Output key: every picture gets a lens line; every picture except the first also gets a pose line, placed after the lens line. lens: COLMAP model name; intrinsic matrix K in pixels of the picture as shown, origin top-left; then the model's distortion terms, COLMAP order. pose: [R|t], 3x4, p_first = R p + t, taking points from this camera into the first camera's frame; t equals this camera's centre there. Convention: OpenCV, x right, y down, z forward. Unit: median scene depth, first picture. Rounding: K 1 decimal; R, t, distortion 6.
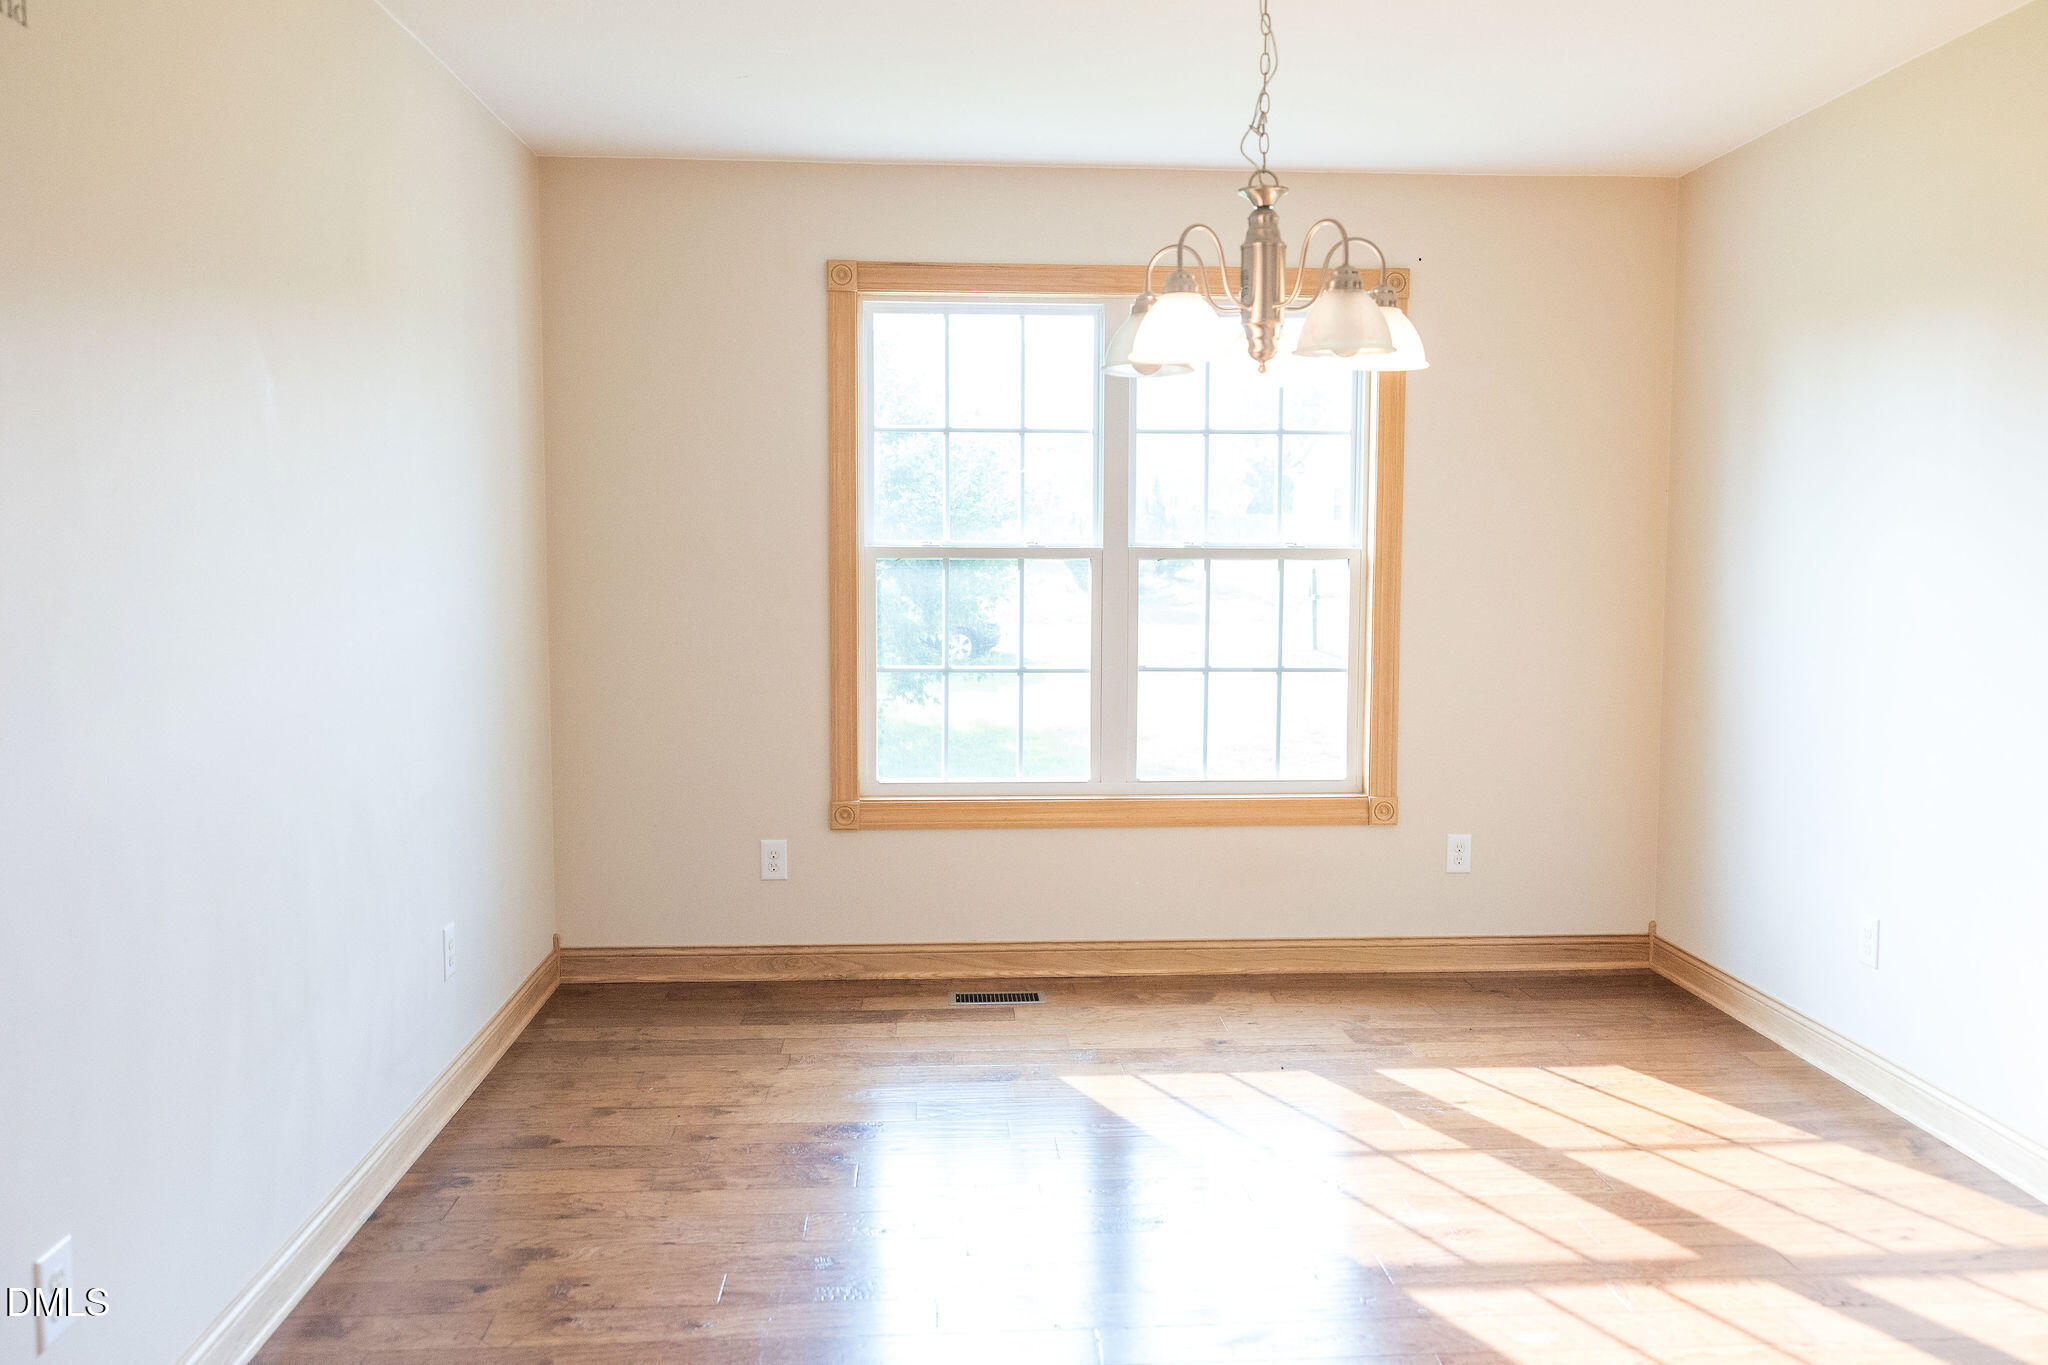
lens RADIAL K [[1621.7, 0, 1039.9], [0, 1621.7, 689.4], [0, 0, 1]] dist [0.013057, -0.005041]
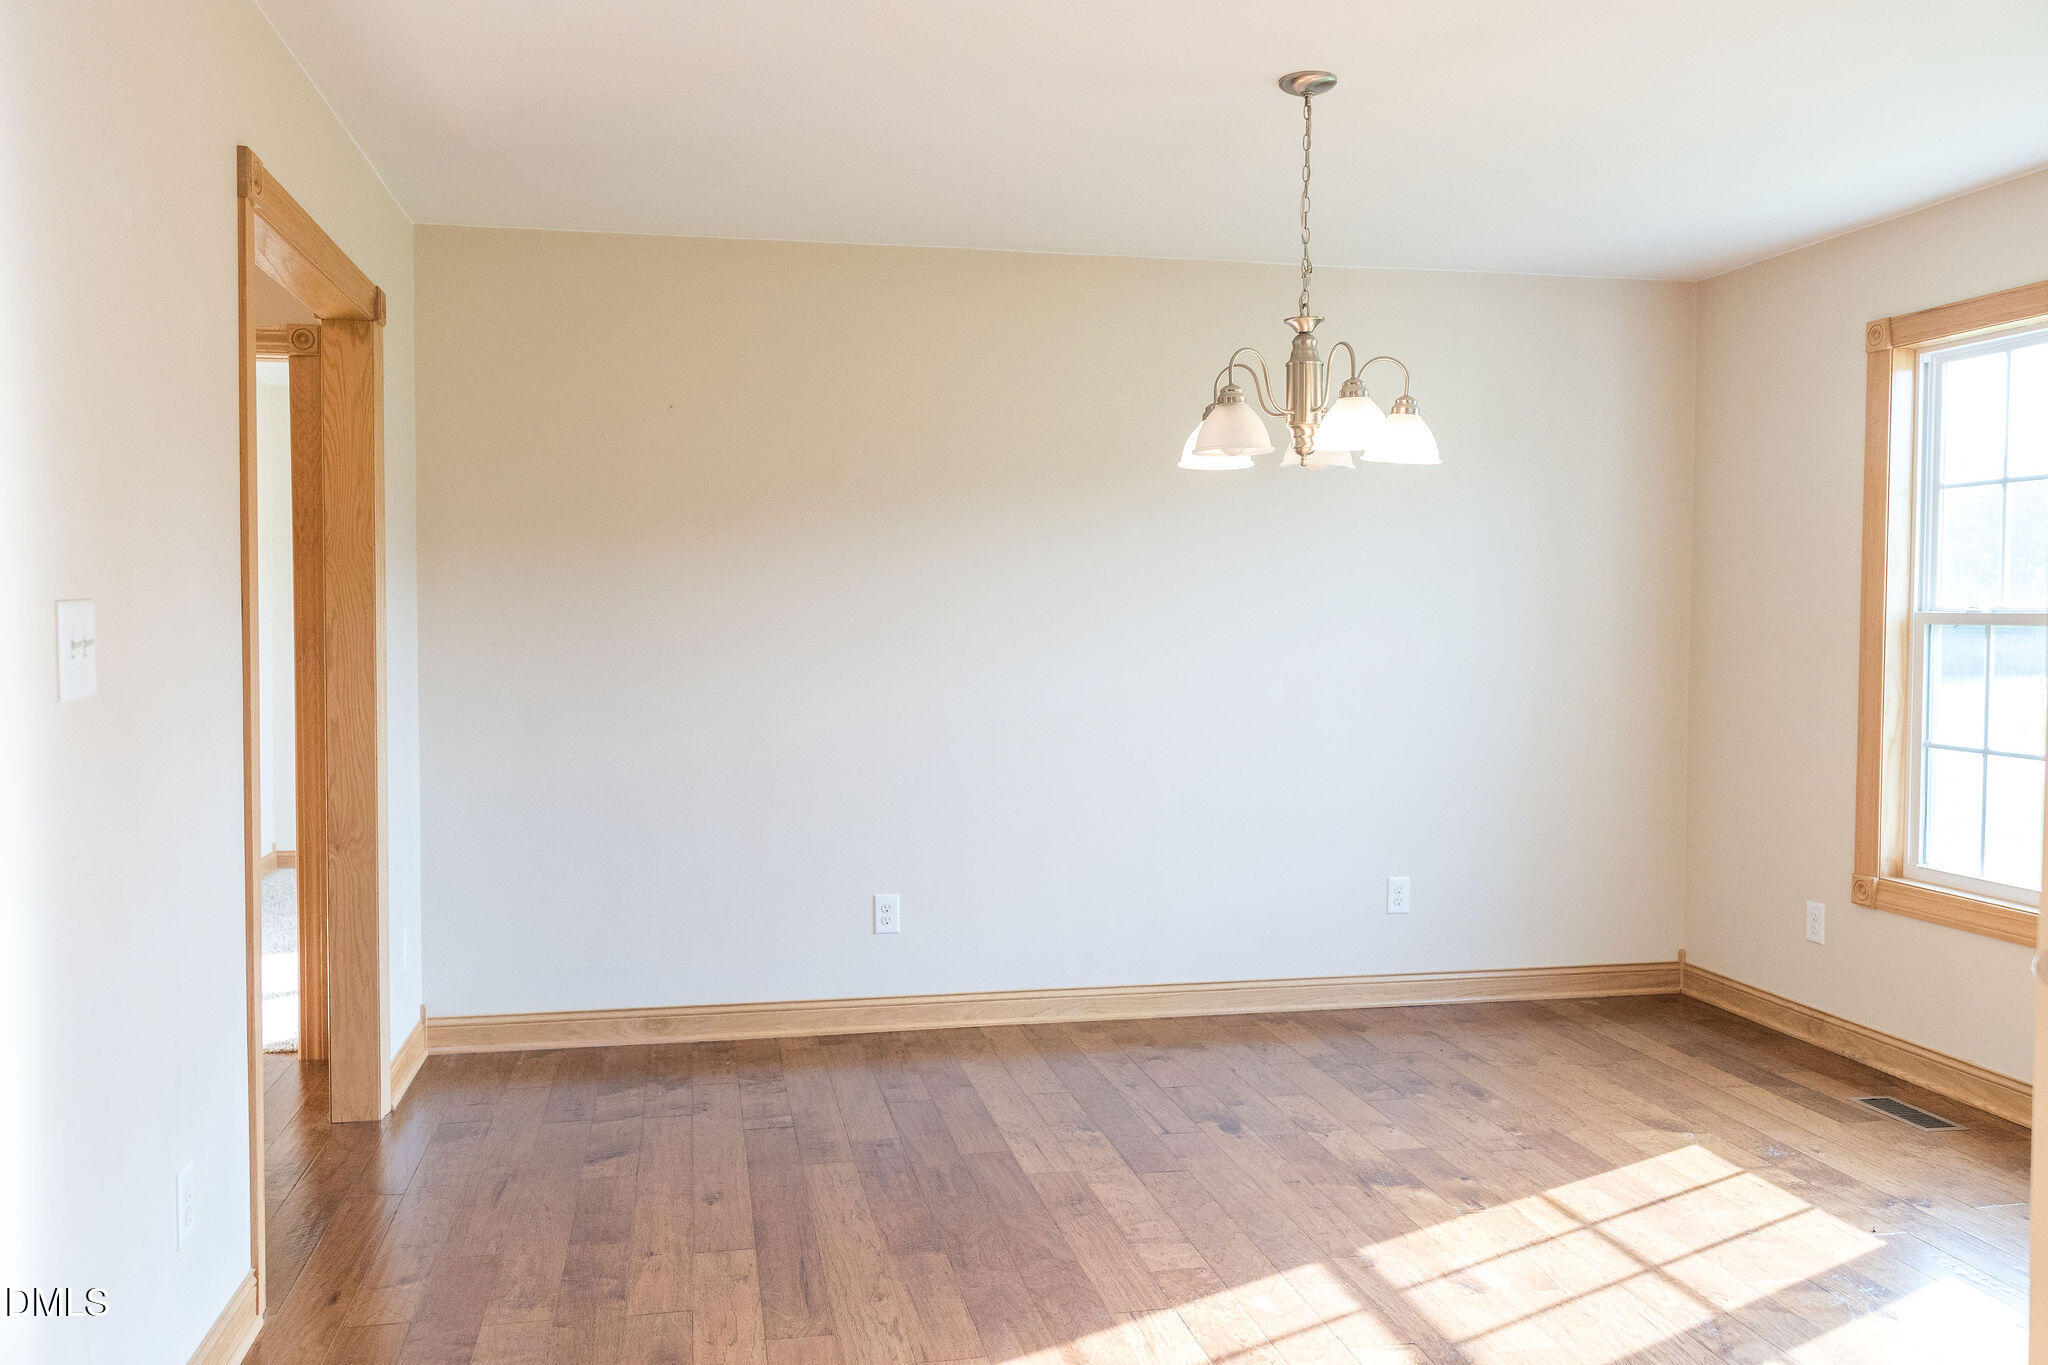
lens RADIAL K [[1621.7, 0, 1039.5], [0, 1621.7, 686.7], [0, 0, 1]] dist [0.013057, -0.005041]
pose [[0.131855, 0.037162, -0.990572, 0.794620], [-0.101342, 0.994566, 0.023822, -0.016435], [0.986075, 0.097245, 0.134904, 0.388552]]
